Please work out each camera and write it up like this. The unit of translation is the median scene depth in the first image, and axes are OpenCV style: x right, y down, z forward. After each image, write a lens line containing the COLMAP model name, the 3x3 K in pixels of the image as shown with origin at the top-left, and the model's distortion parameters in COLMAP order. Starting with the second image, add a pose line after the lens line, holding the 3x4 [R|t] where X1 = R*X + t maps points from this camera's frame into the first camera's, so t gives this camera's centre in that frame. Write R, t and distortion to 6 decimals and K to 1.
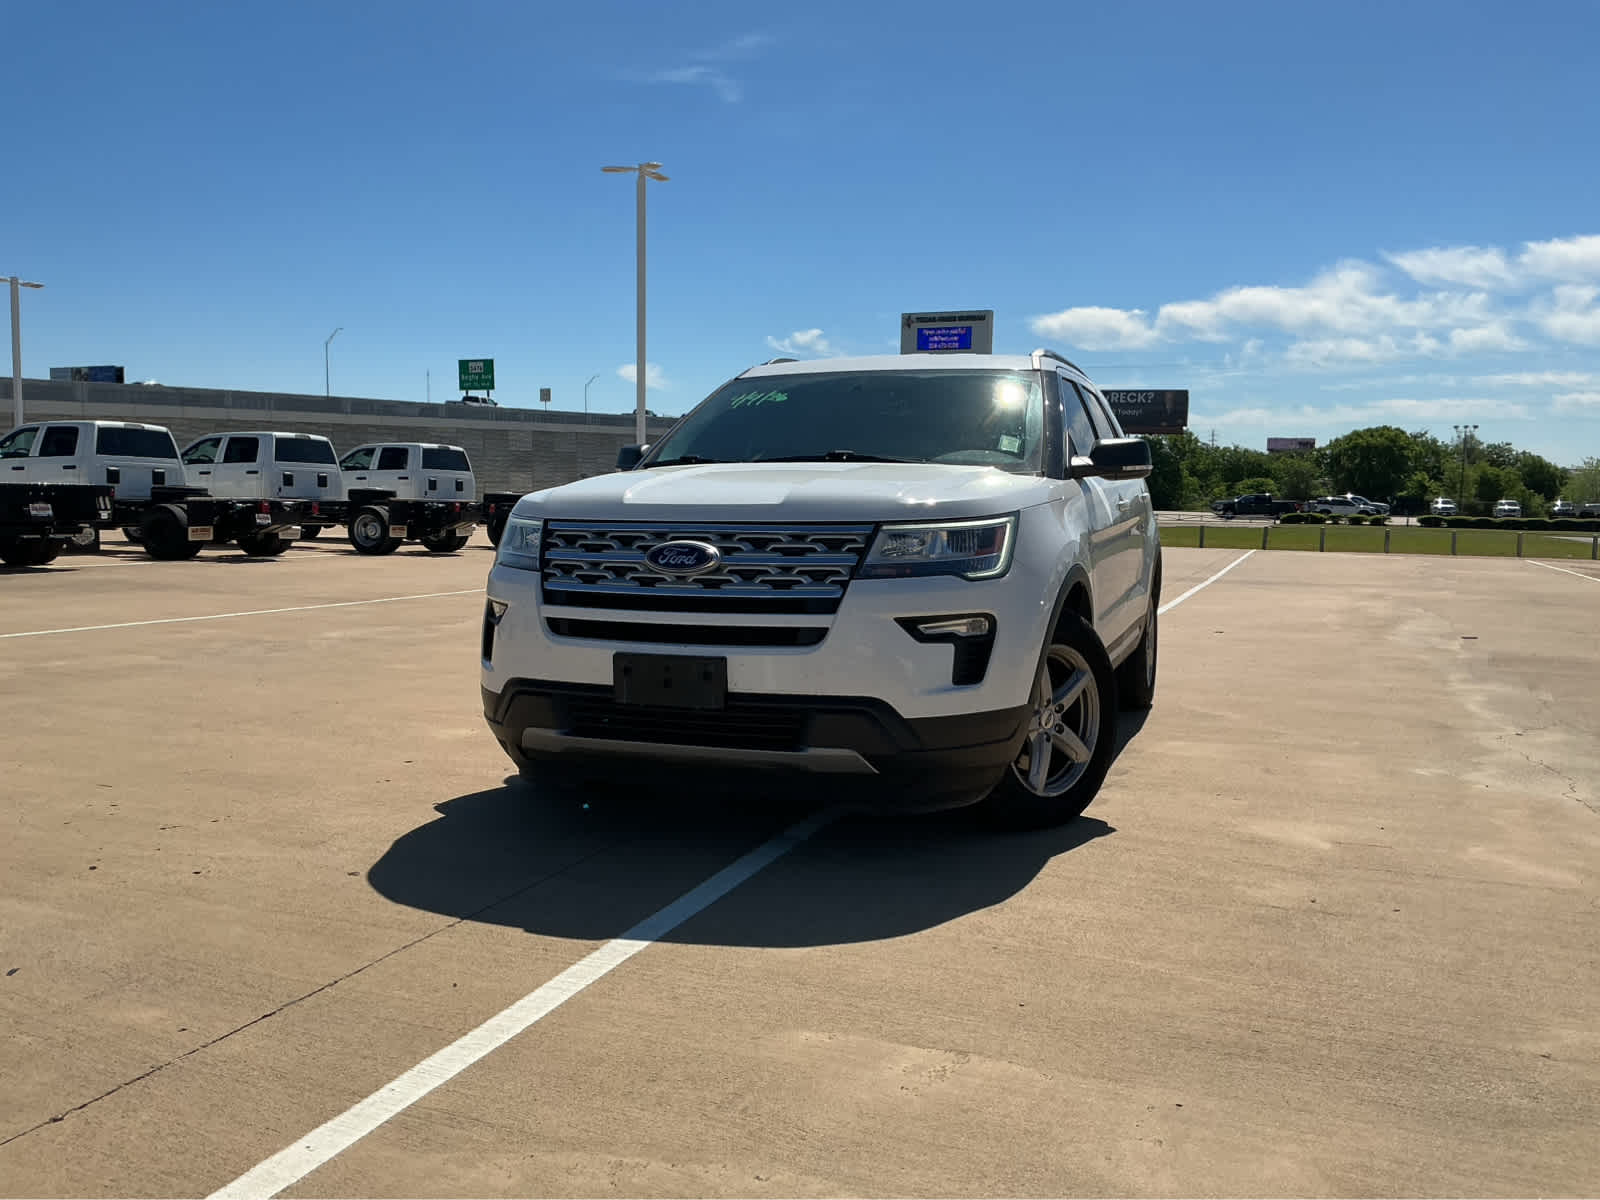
lens RADIAL K [[1305.7, 0, 825.3], [0, 1305.7, 669.3], [0, 0, 1]] dist [0.100028, -0.004636]
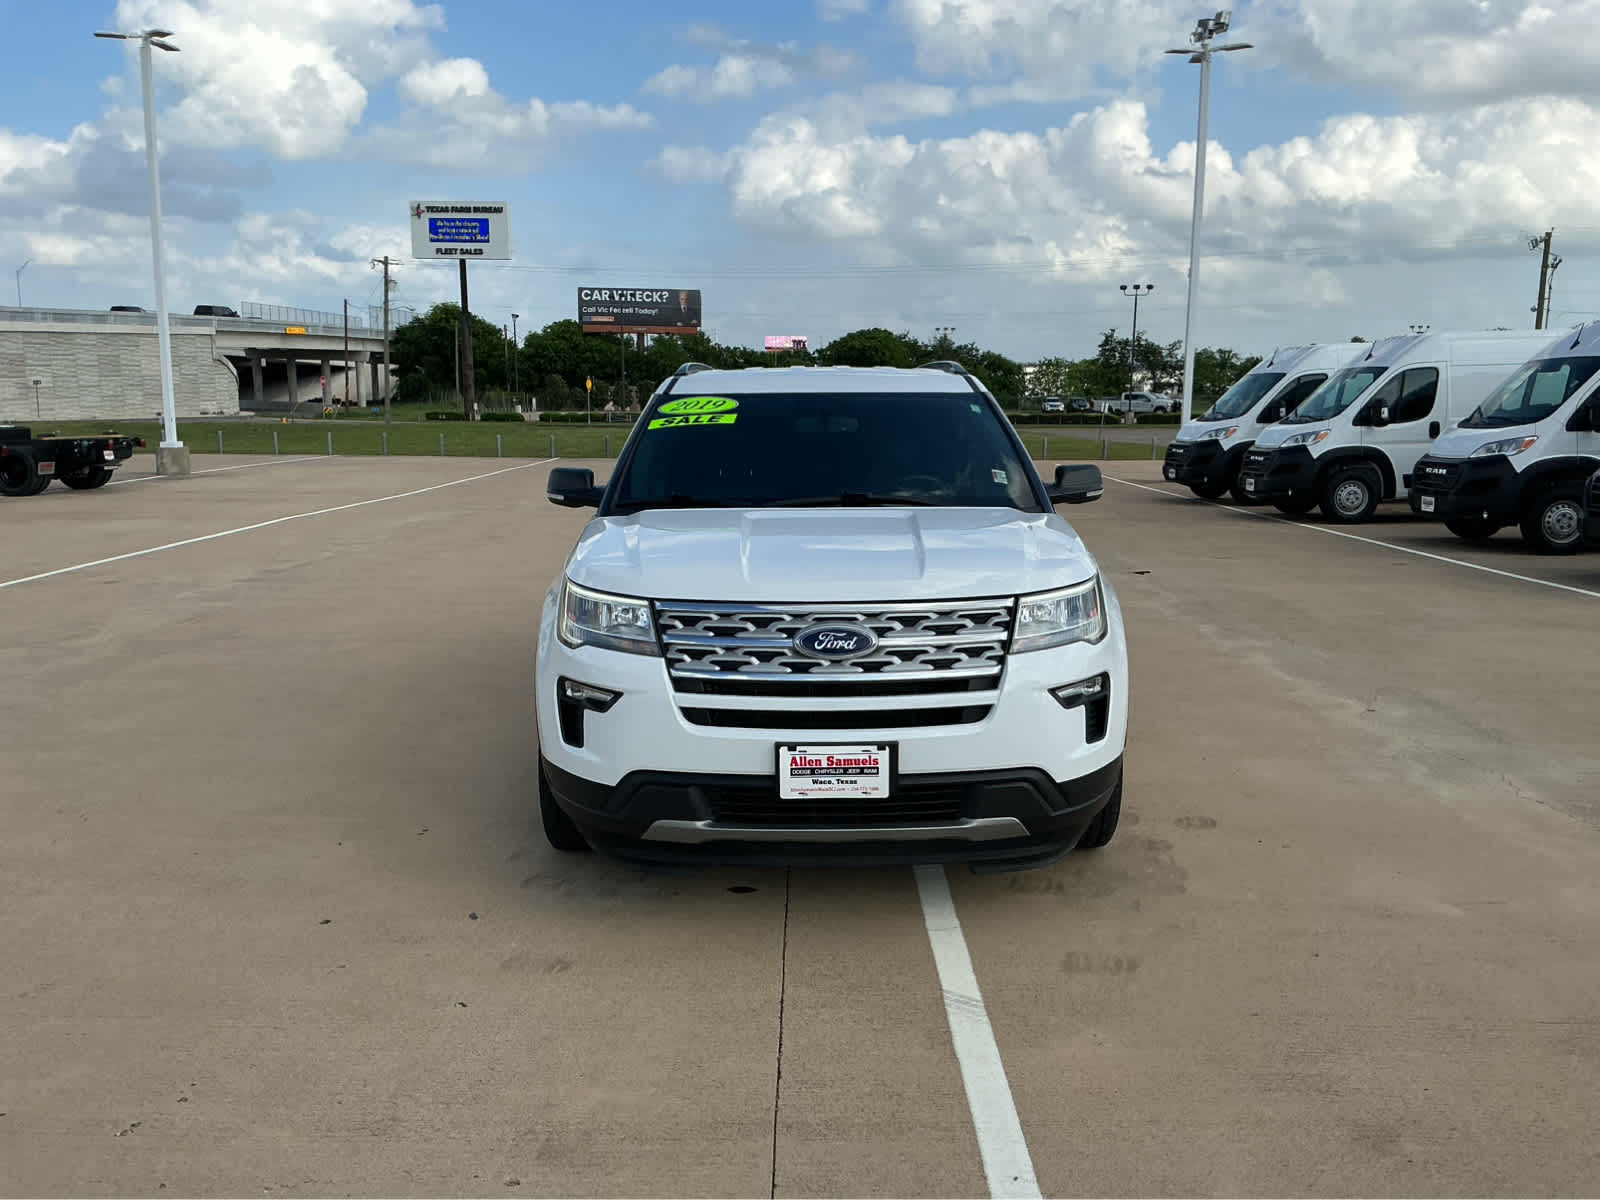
lens RADIAL K [[1285.7, 0, 801.2], [0, 1285.7, 622.3], [0, 0, 1]] dist [0.106056, -0.169509]
pose [[0.946241, -0.069161, 0.315983, -0.436731], [0.056541, 0.997200, 0.048946, -0.146868], [-0.318484, -0.028449, 0.947501, 0.081021]]
